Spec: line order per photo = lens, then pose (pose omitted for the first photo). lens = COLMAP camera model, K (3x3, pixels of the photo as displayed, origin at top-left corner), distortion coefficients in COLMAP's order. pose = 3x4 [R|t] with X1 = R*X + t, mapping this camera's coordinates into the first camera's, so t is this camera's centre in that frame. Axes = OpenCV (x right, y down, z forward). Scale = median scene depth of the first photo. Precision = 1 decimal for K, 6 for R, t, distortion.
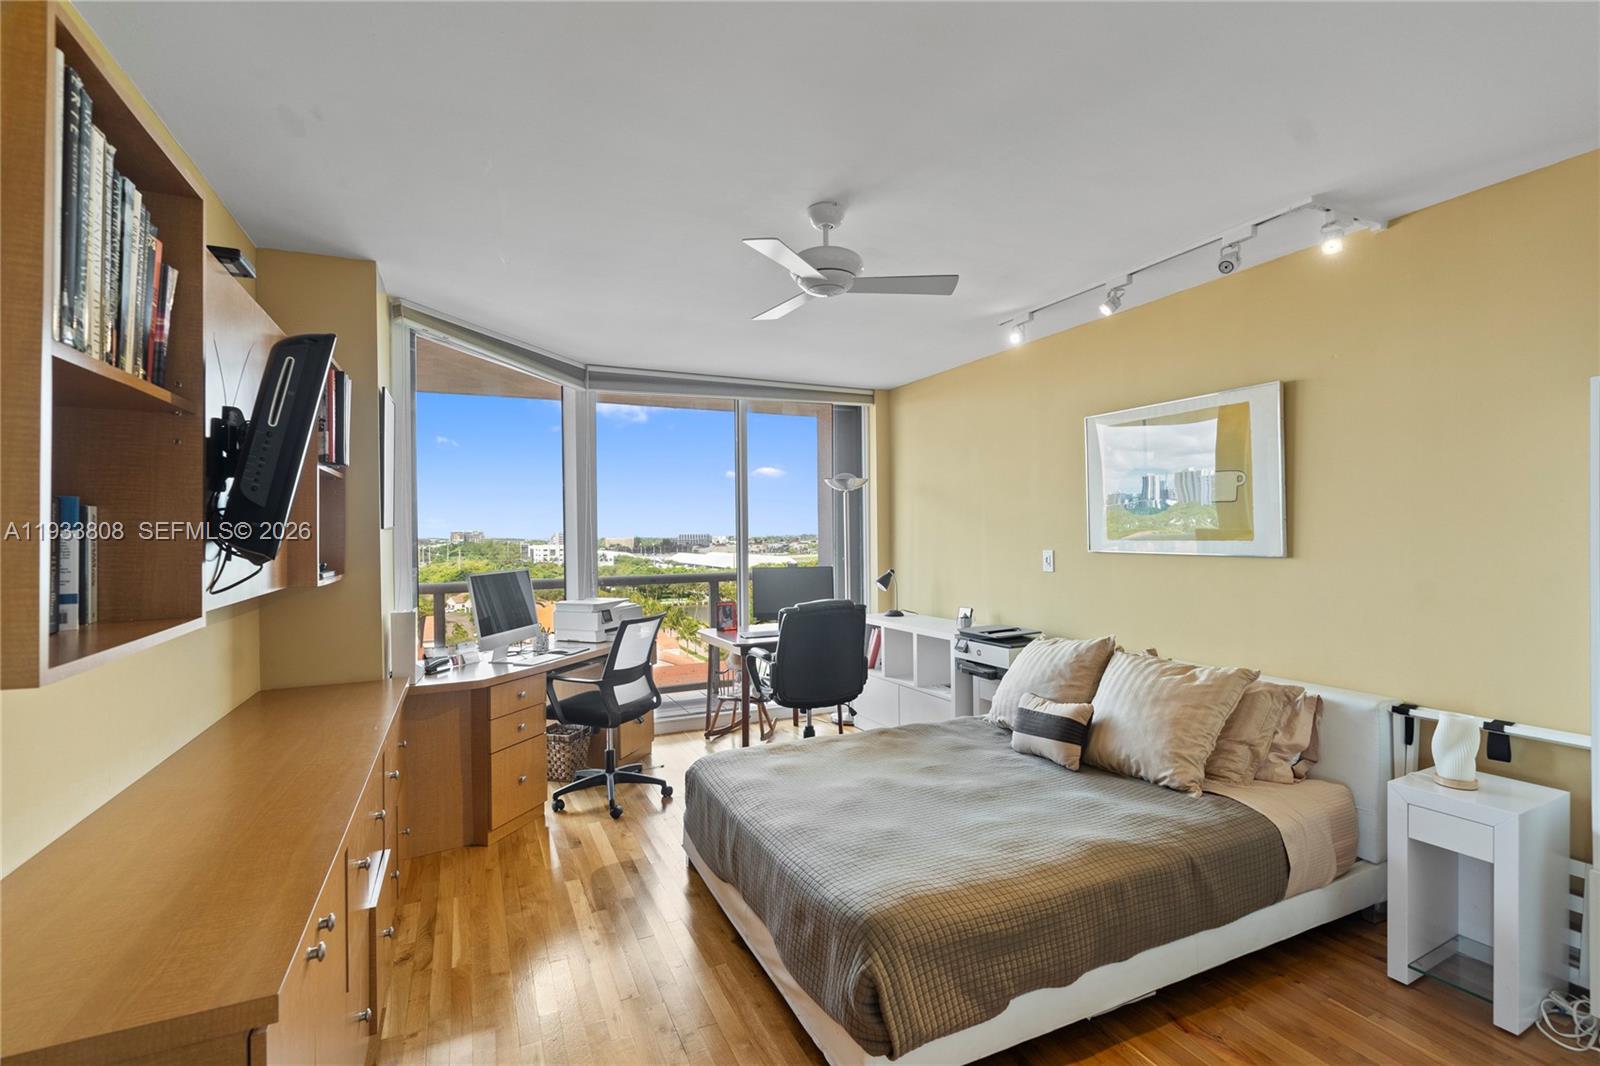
lens RADIAL K [[718.5, 0, 805.8], [0, 718.5, 537.4], [0, 0, 1]] dist [-0.012244, 0.004484]
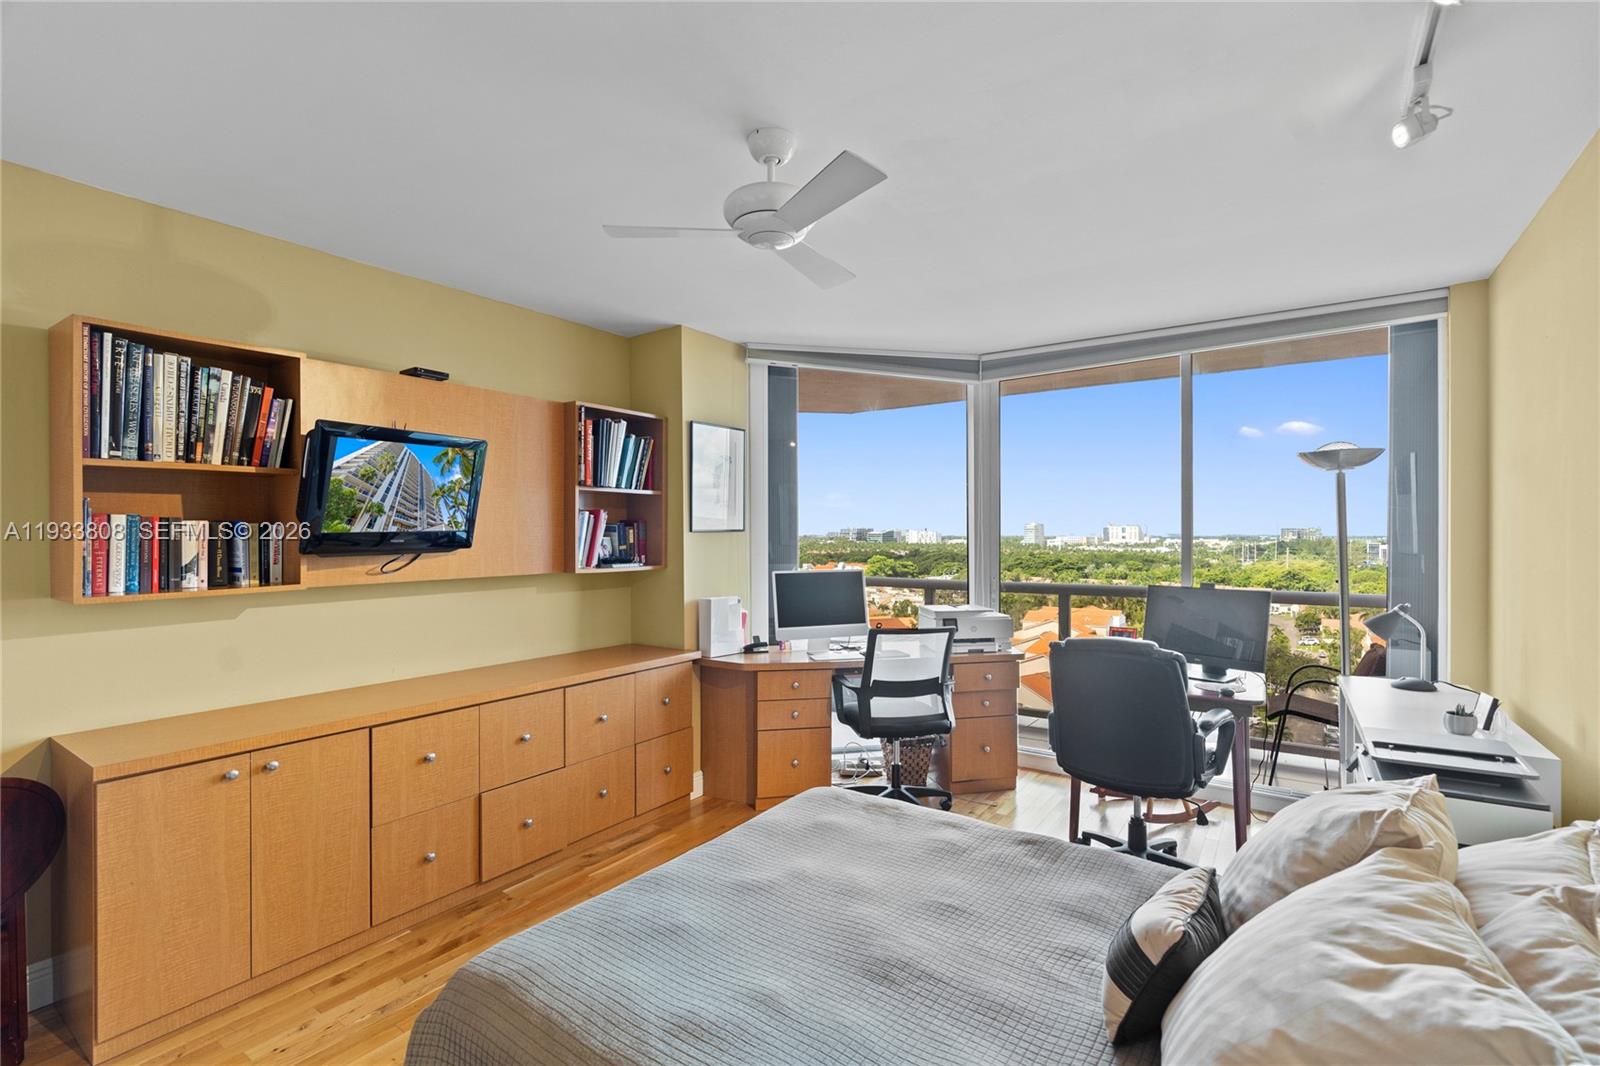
lens RADIAL K [[722.7, 0, 807.8], [0, 722.7, 536.1], [0, 0, 1]] dist [-0.005307, 0.001120]
pose [[0.502991, 0.011569, -0.864214, 0.615936], [-0.008895, 0.999927, 0.008209, -0.016799], [0.864246, 0.003558, 0.503057, 0.515619]]
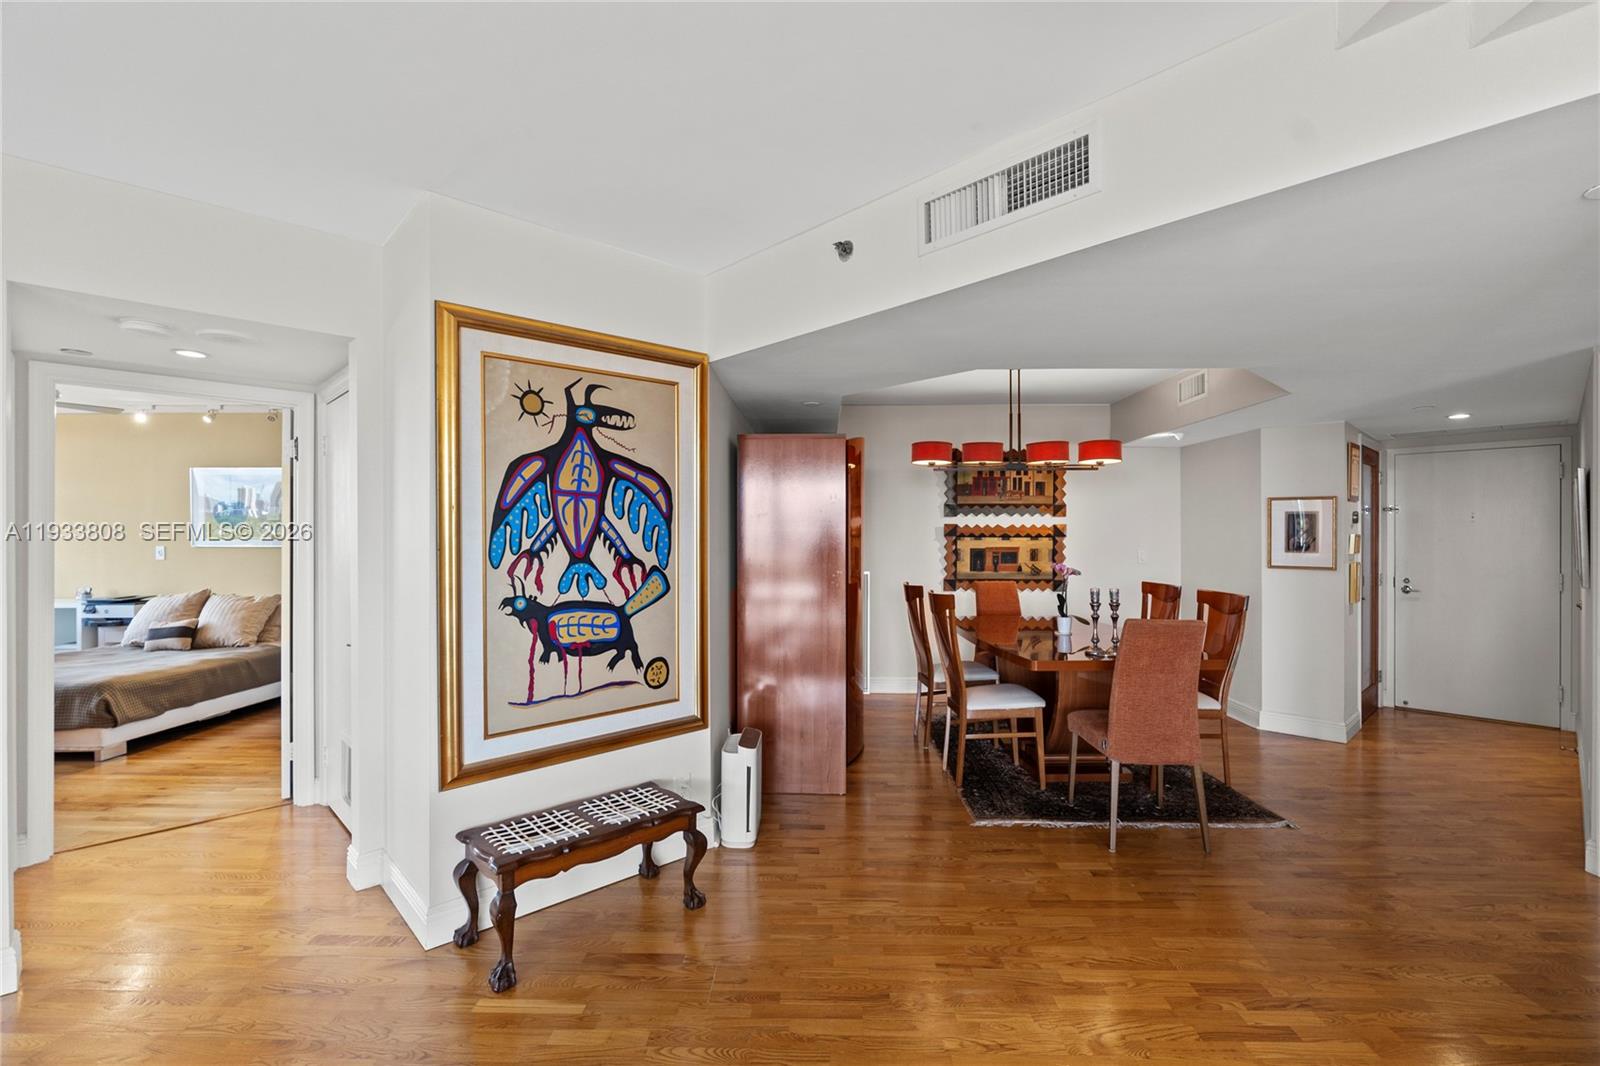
lens RADIAL K [[722.7, 0, 807.8], [0, 722.7, 536.1], [0, 0, 1]] dist [-0.005307, 0.001120]
pose [[0.446760, 0.009670, 0.894602, -0.613832], [0.003079, 0.999919, -0.012346, 0.026187], [-0.894649, 0.008270, 0.446694, -1.366278]]
